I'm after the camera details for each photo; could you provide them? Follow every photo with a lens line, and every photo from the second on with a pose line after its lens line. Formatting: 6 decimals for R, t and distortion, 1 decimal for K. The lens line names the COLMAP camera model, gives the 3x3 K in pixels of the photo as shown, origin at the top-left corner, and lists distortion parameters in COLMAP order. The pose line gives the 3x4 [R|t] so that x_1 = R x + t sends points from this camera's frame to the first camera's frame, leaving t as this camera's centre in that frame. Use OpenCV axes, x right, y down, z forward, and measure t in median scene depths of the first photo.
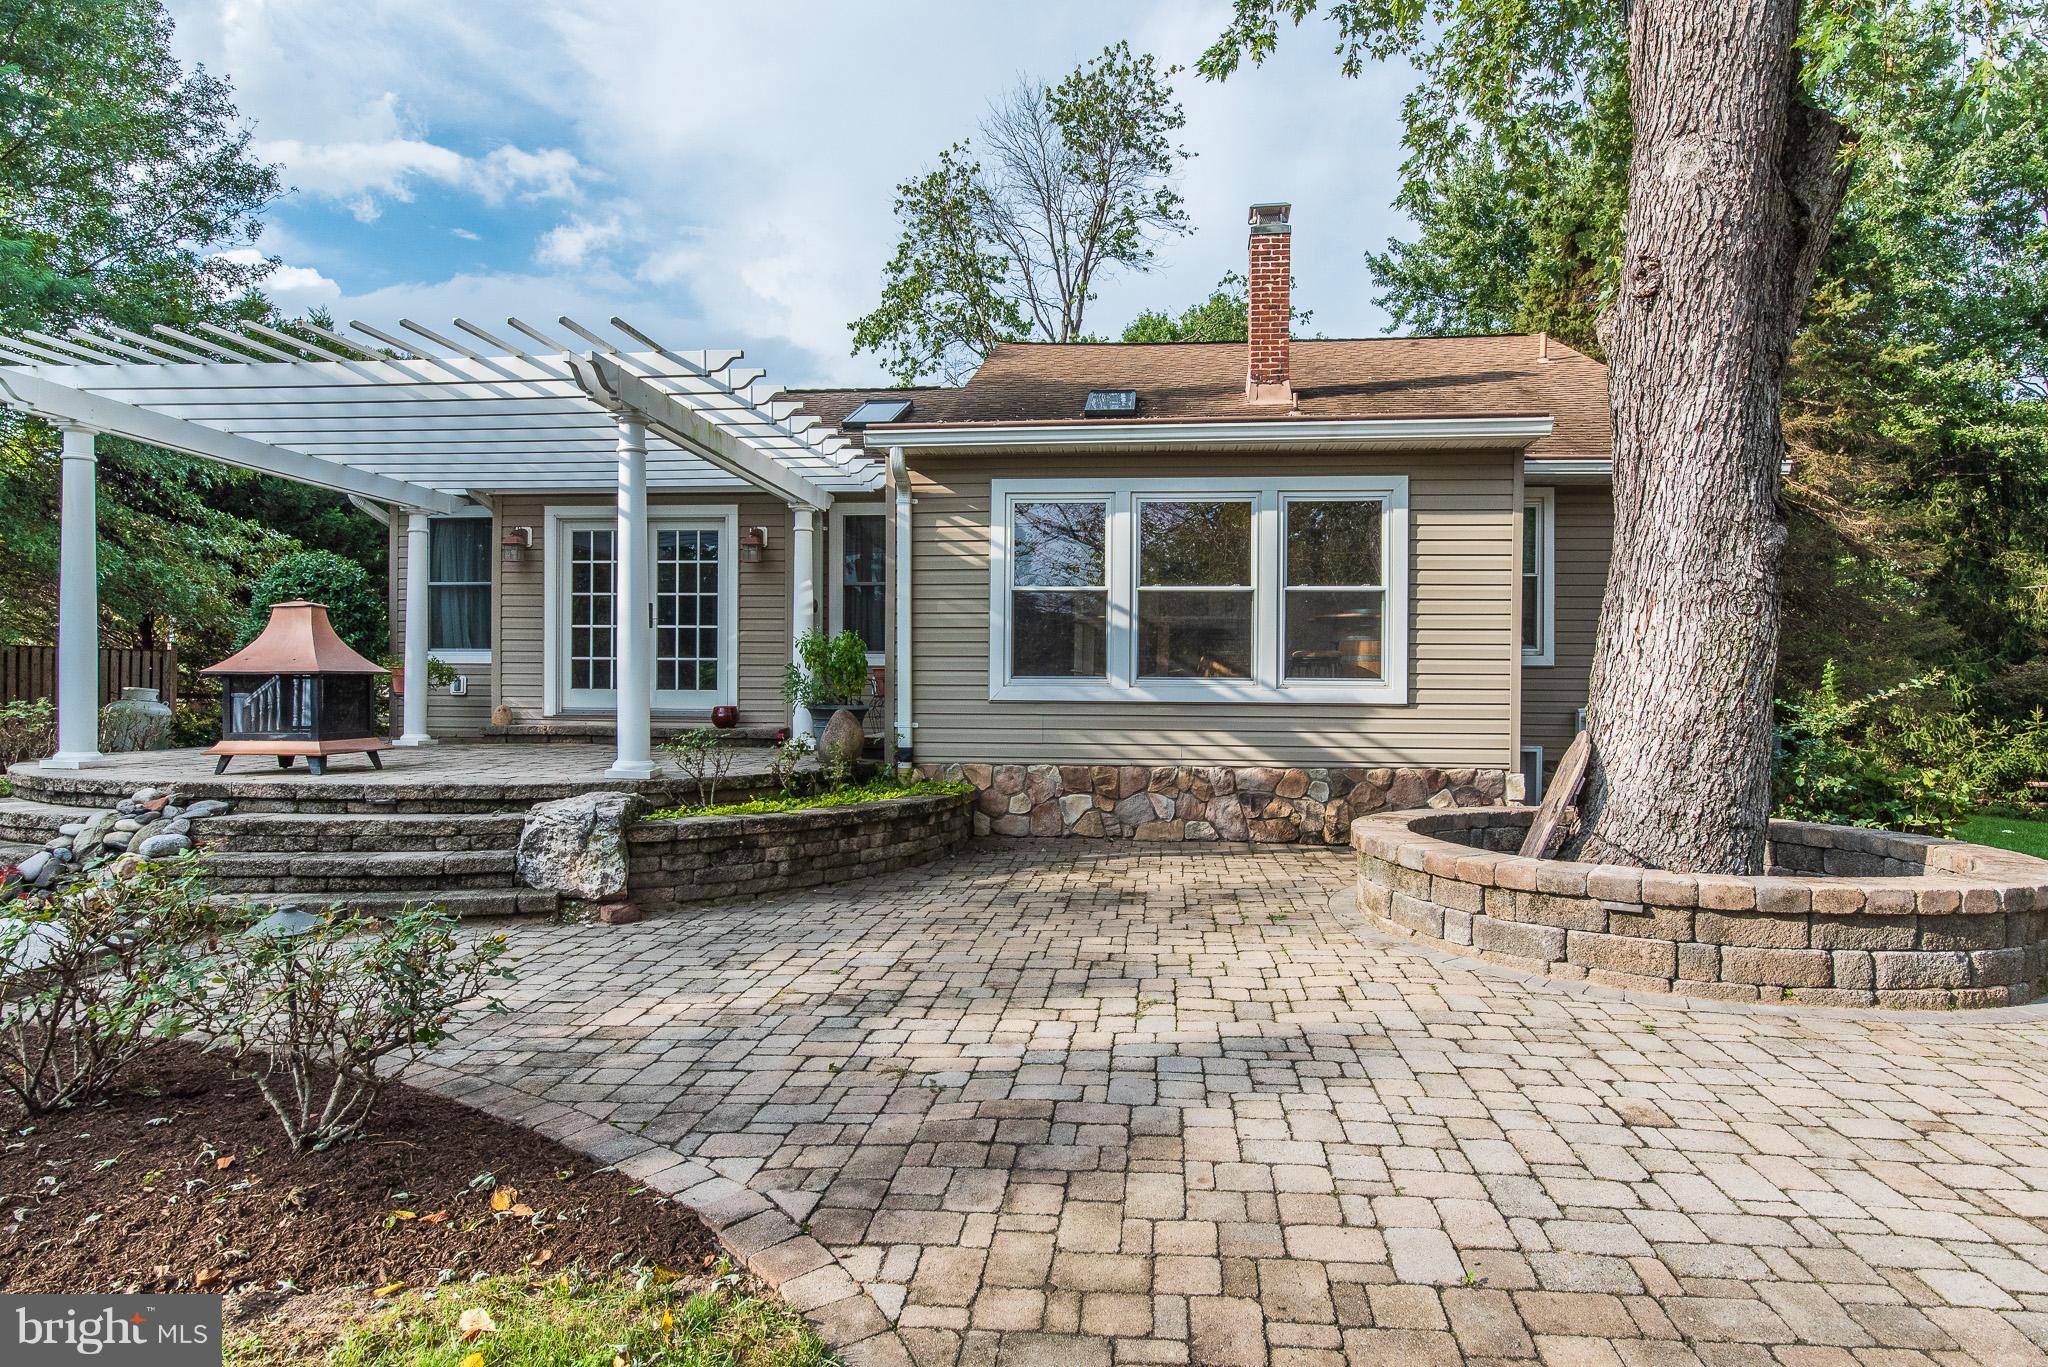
lens RADIAL K [[1095.8, 0, 1029.9], [0, 1095.8, 687.2], [0, 0, 1]] dist [-0.001073, -0.002125]
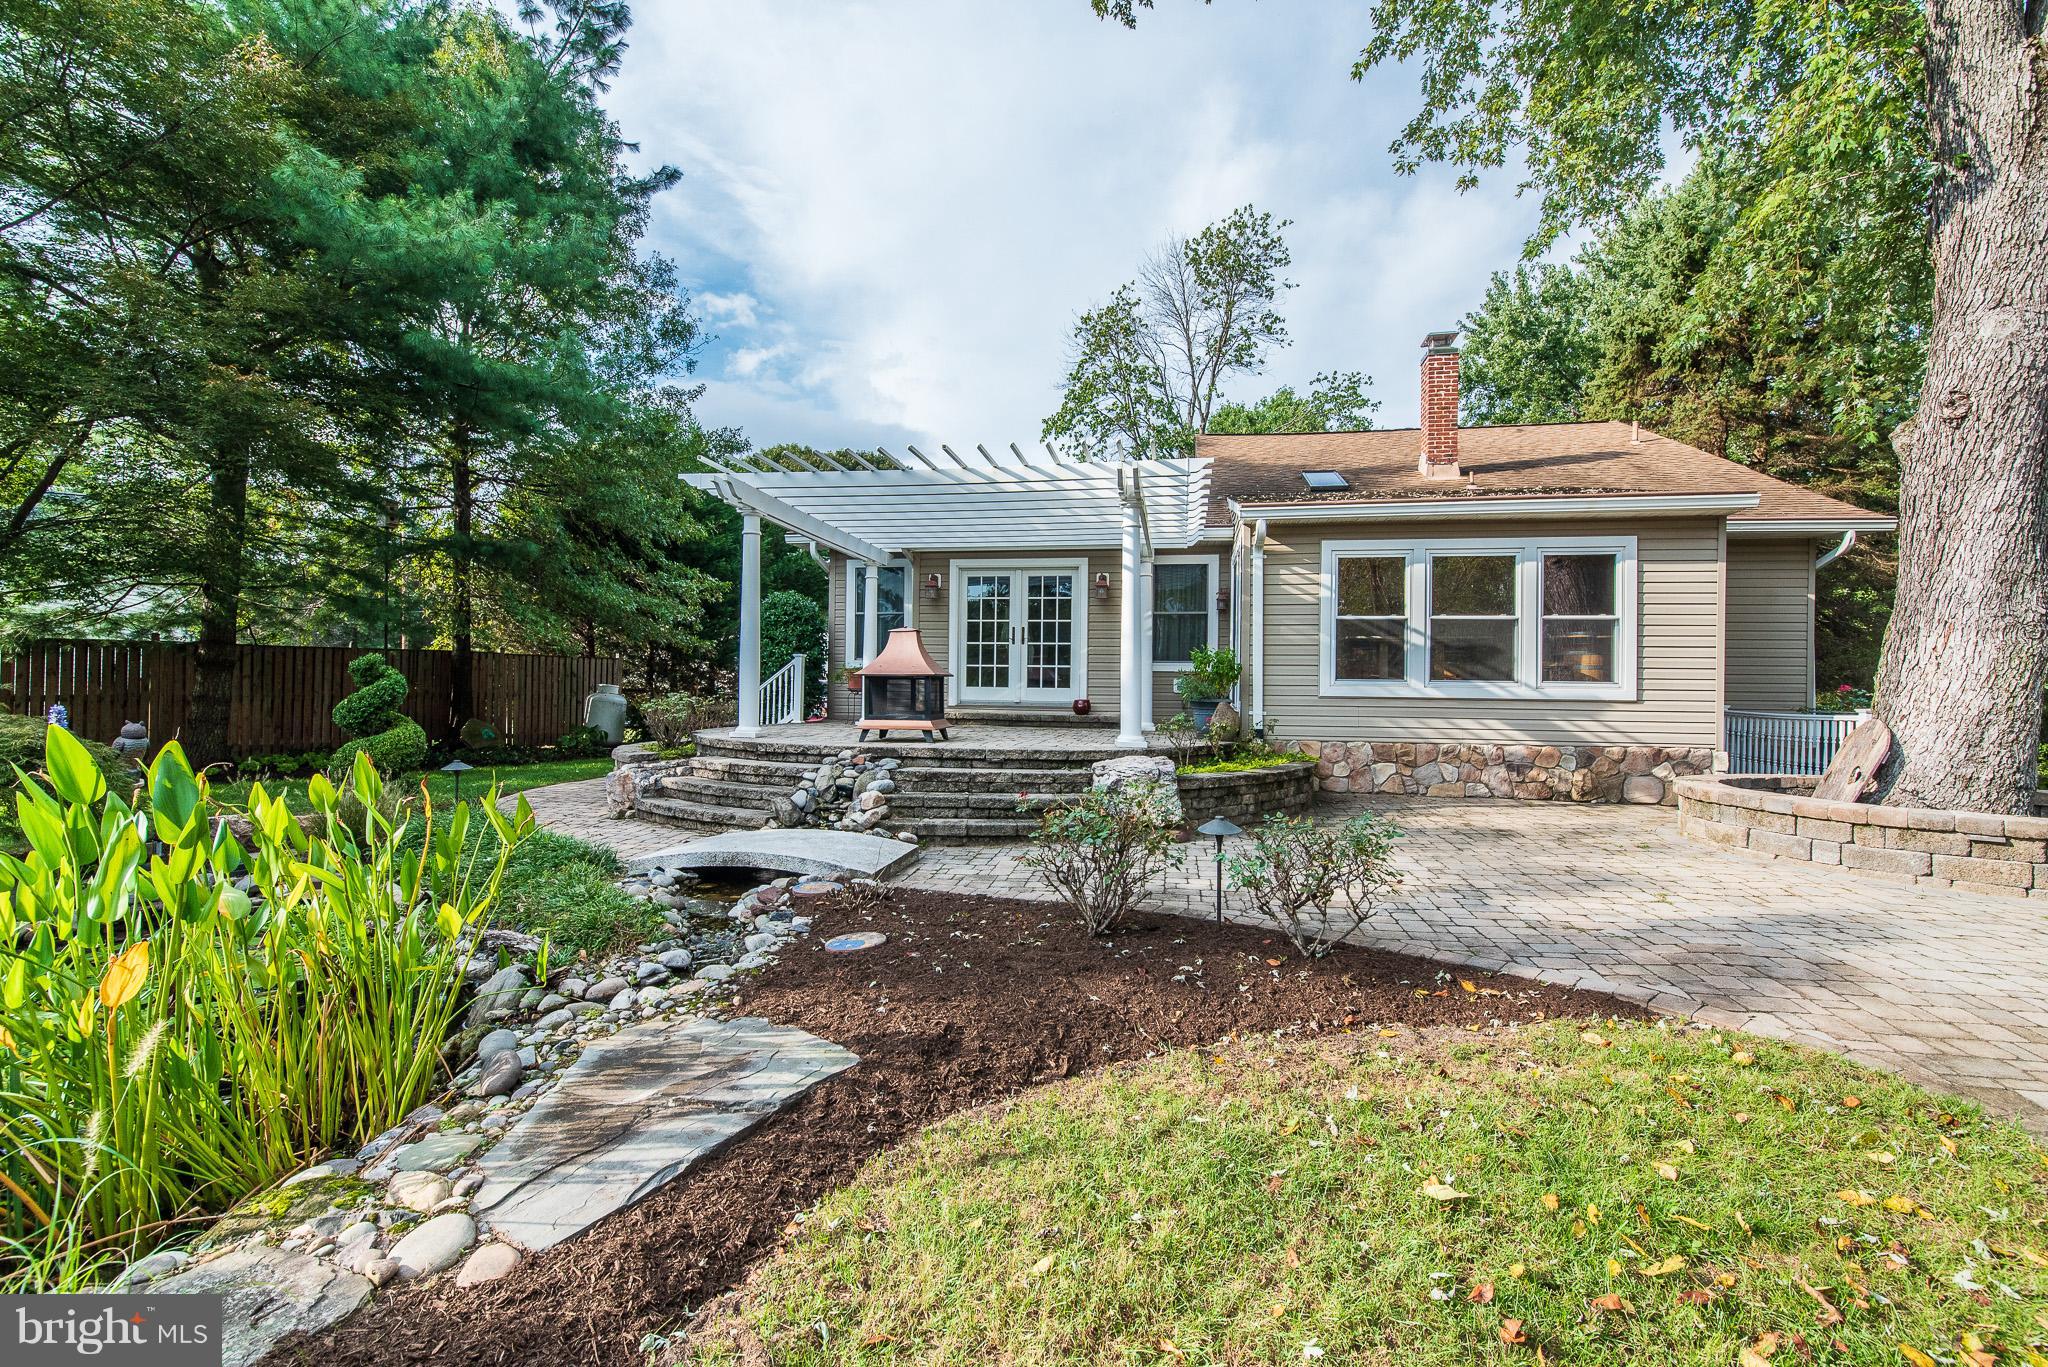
lens RADIAL K [[833.5, 0, 1046.3], [0, 833.5, 682.0], [0, 0, 1]] dist [-0.002277, 0.002485]
pose [[0.997351, 0.004592, -0.072600, -0.323325], [-0.005028, 0.999970, -0.005819, 0.001693], [0.072572, 0.006168, 0.997344, -0.106653]]
